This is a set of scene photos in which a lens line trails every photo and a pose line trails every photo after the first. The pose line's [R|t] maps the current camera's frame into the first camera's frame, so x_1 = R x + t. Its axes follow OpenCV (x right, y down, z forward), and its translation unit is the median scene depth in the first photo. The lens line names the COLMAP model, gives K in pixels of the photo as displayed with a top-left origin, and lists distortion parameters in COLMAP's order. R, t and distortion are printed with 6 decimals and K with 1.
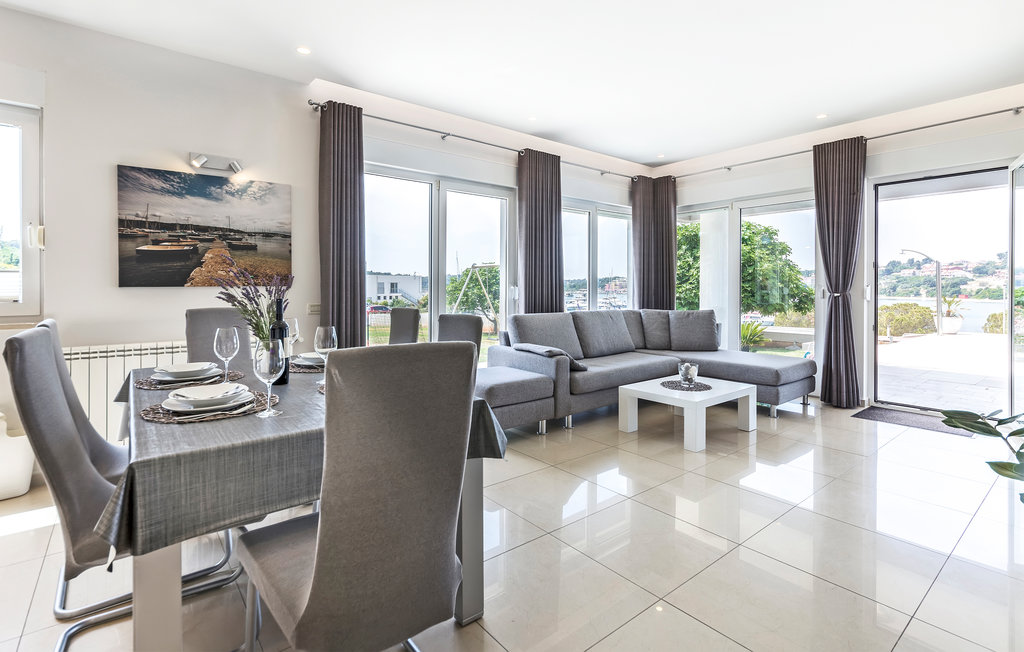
lens RADIAL K [[492.6, 0, 531.4], [0, 492.6, 289.7], [0, 0, 1]] dist [0.000407, -0.000641]
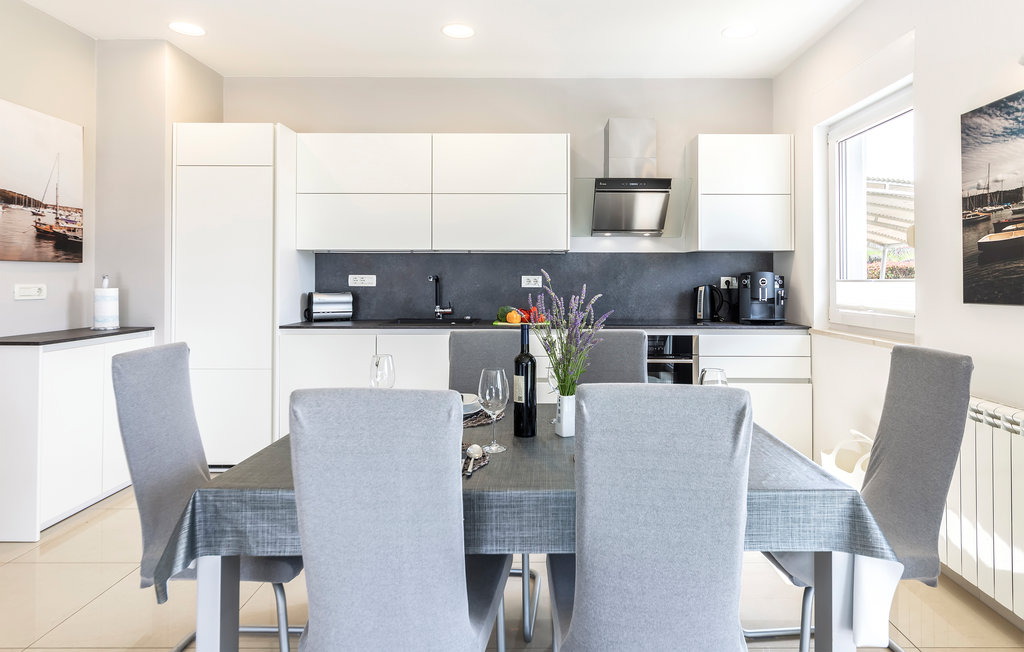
lens RADIAL K [[601.1, 0, 544.2], [0, 601.1, 269.1], [0, 0, 1]] dist [0.004987, 0.002707]
pose [[-0.630725, -0.017168, -0.775817, 0.114050], [-0.010495, 0.999853, -0.013593, -0.031850], [0.775936, -0.000432, -0.630812, 1.017321]]
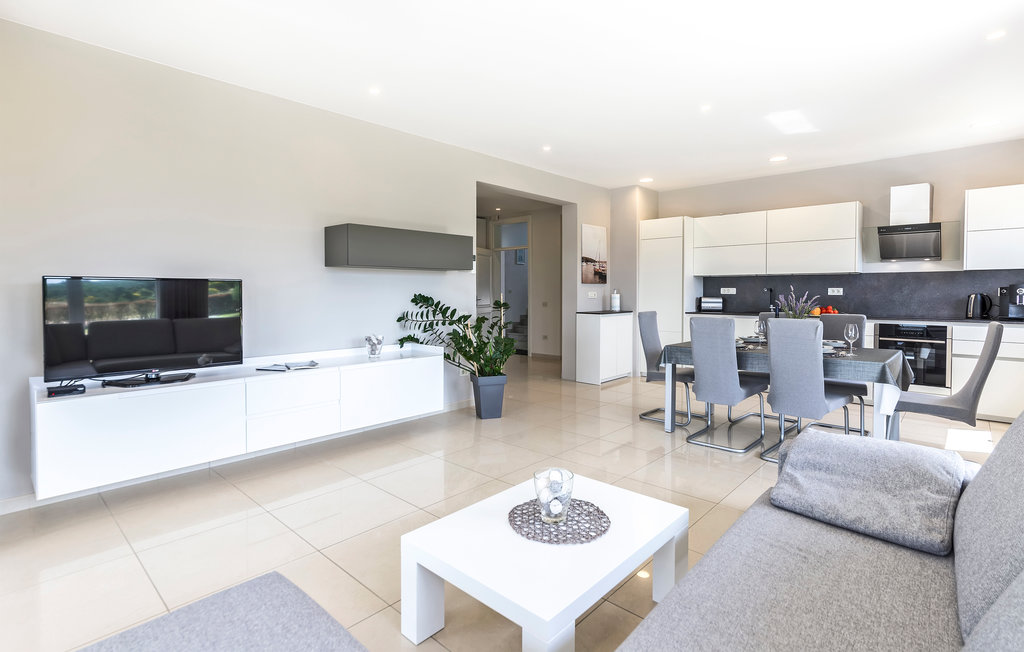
lens RADIAL K [[492.6, 0, 504.9], [0, 492.6, 305.5], [0, 0, 1]] dist [0.000407, -0.000641]
pose [[-0.991787, 0.000556, -0.127897, 0.535802], [-0.004283, 0.999285, 0.037557, -0.032903], [0.127826, 0.037796, -0.991076, 1.813319]]
